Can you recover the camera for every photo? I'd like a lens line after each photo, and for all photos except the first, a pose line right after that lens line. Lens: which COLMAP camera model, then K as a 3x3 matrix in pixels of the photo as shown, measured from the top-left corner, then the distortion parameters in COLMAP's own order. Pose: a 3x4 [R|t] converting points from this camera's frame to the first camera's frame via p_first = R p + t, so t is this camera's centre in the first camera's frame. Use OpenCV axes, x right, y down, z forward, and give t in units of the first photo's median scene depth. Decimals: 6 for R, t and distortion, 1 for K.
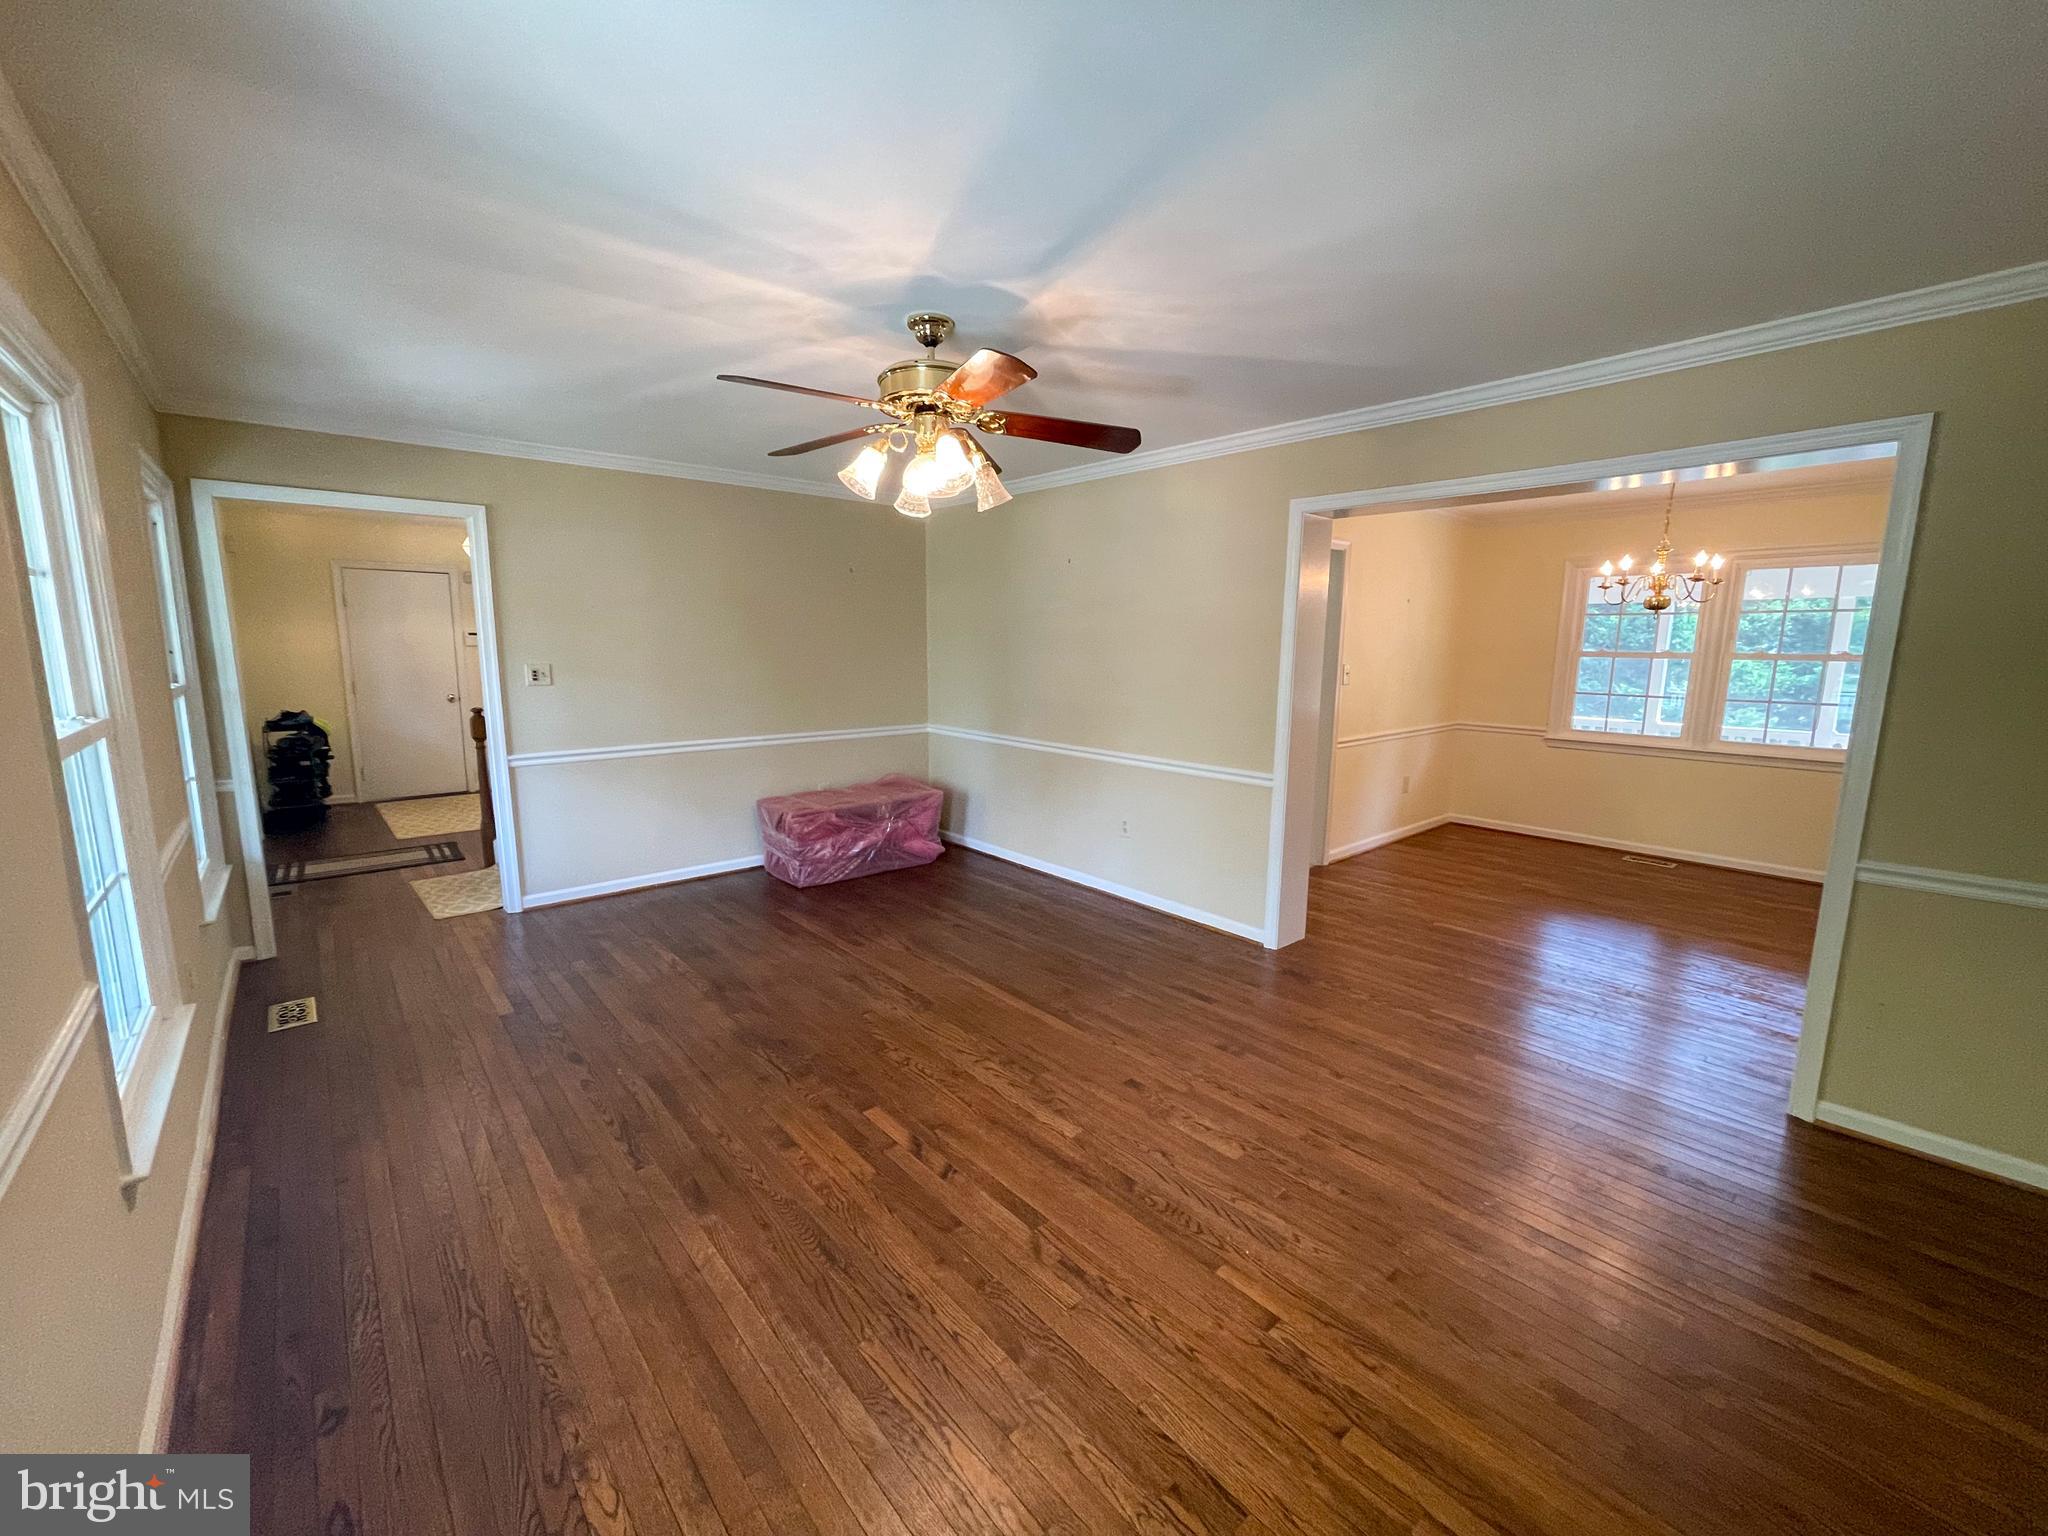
lens RADIAL K [[828.3, 0, 1019.1], [0, 828.3, 771.0], [0, 0, 1]] dist [0.001792, 0.000506]
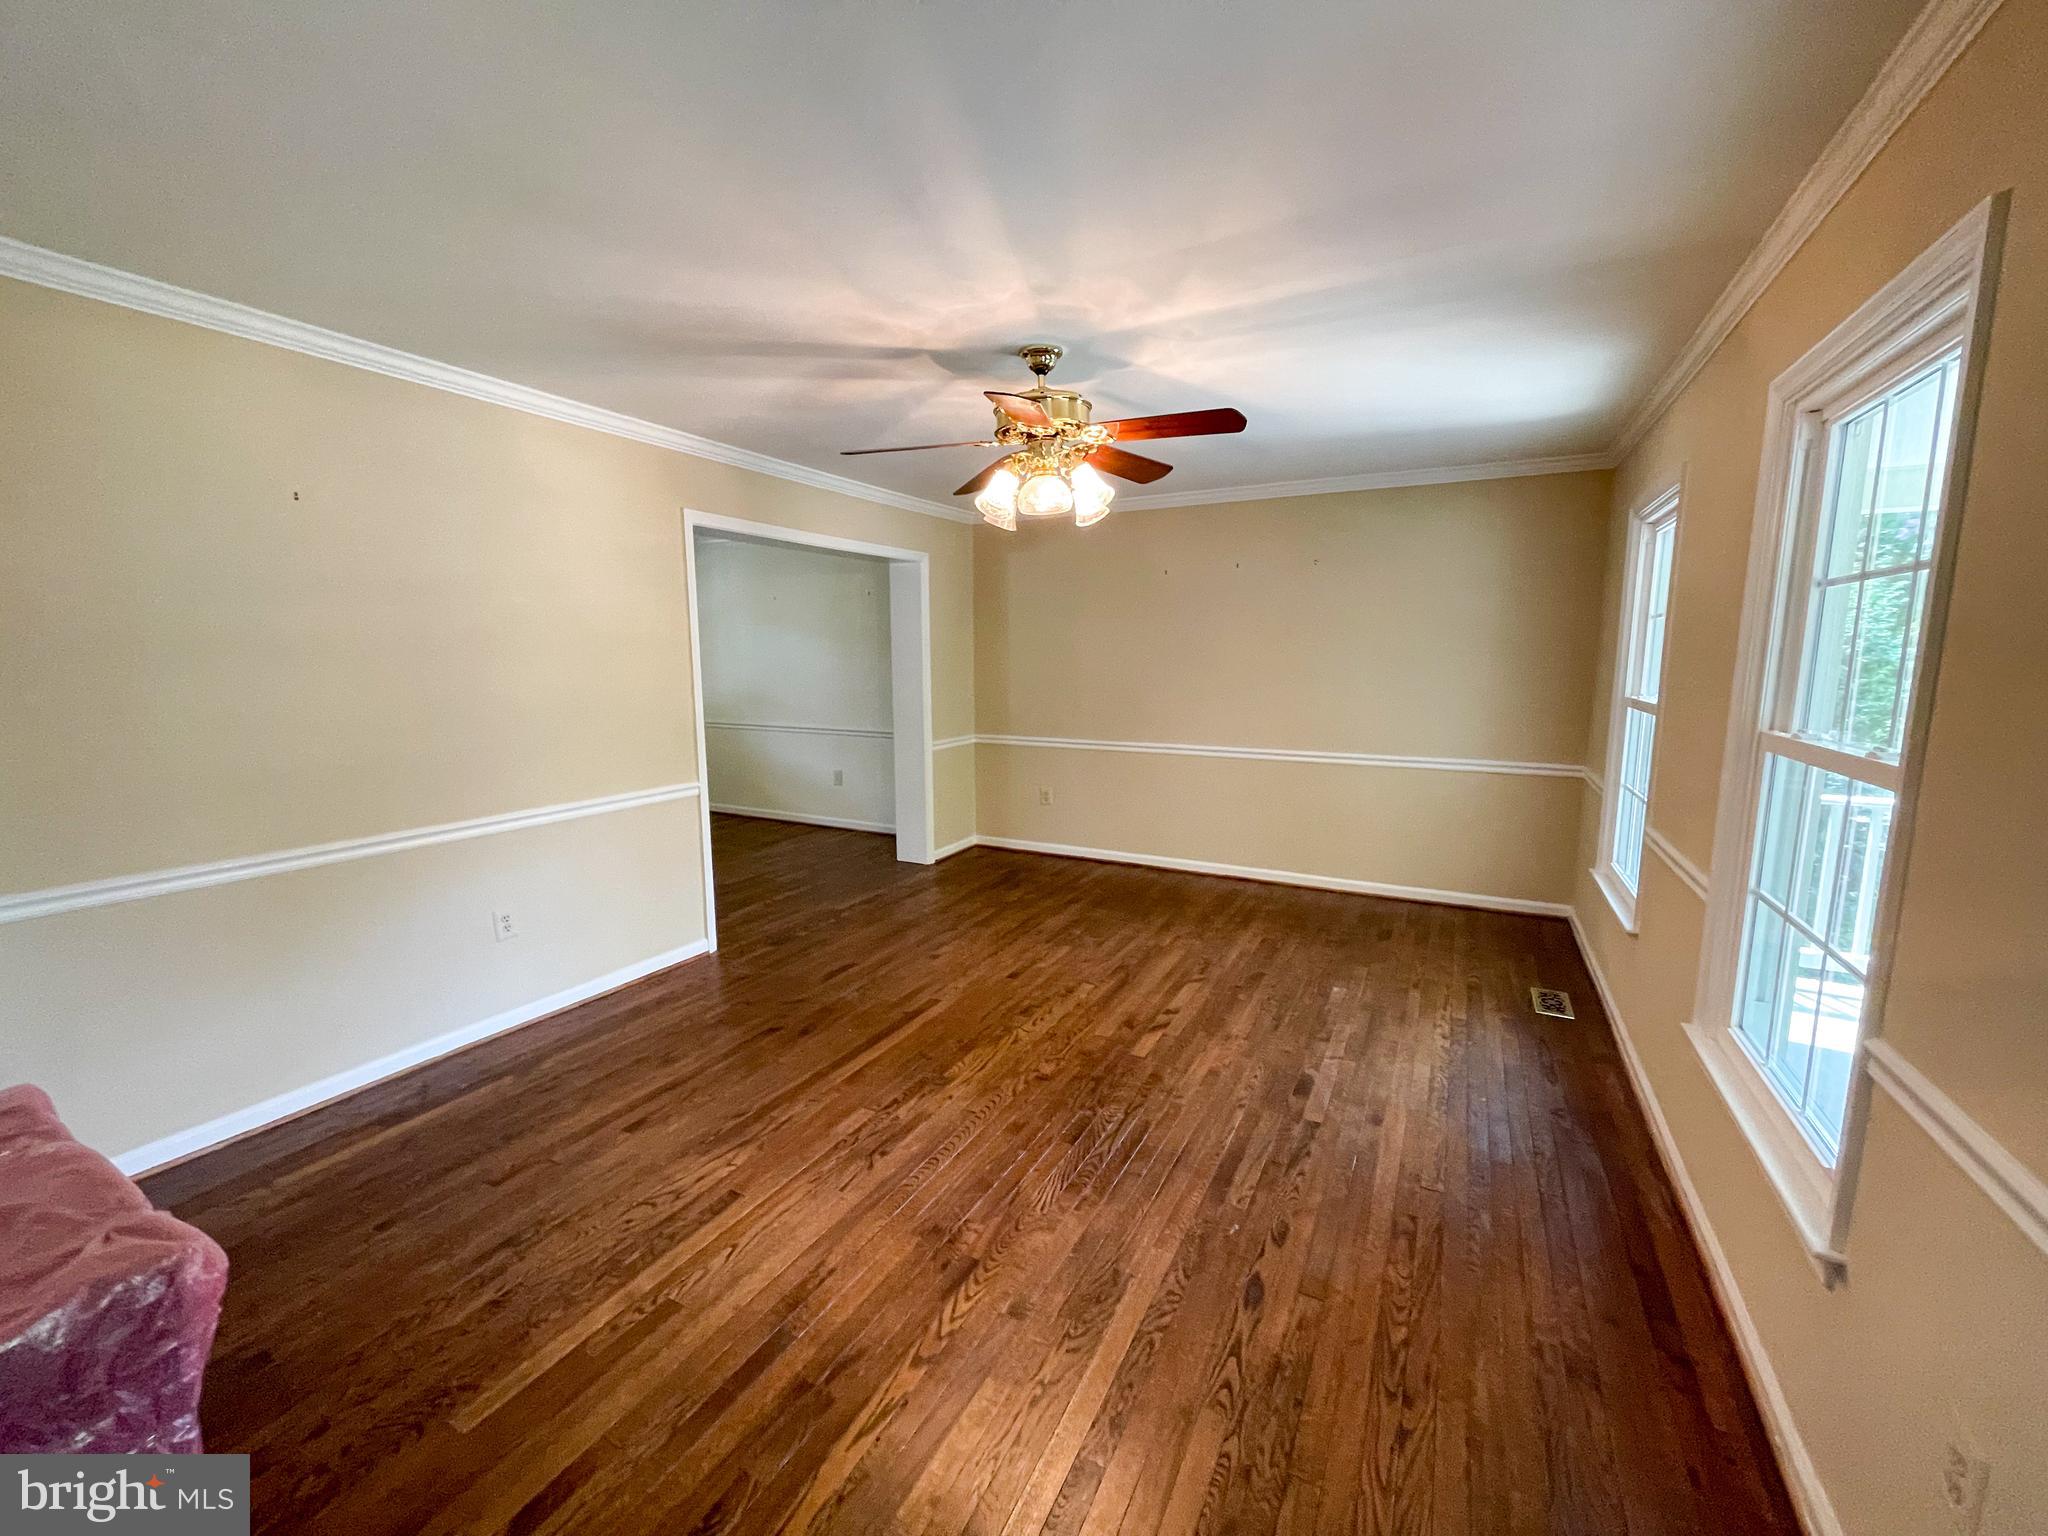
lens RADIAL K [[819.4, 0, 1024.0], [0, 819.4, 768.0], [0, 0, 1]] dist [-0.009470, 0.000321]
pose [[-0.358579, -0.138358, 0.923189, -1.150857], [0.149130, 0.967764, 0.202962, -0.237066], [-0.921510, 0.210453, -0.326386, 1.478522]]
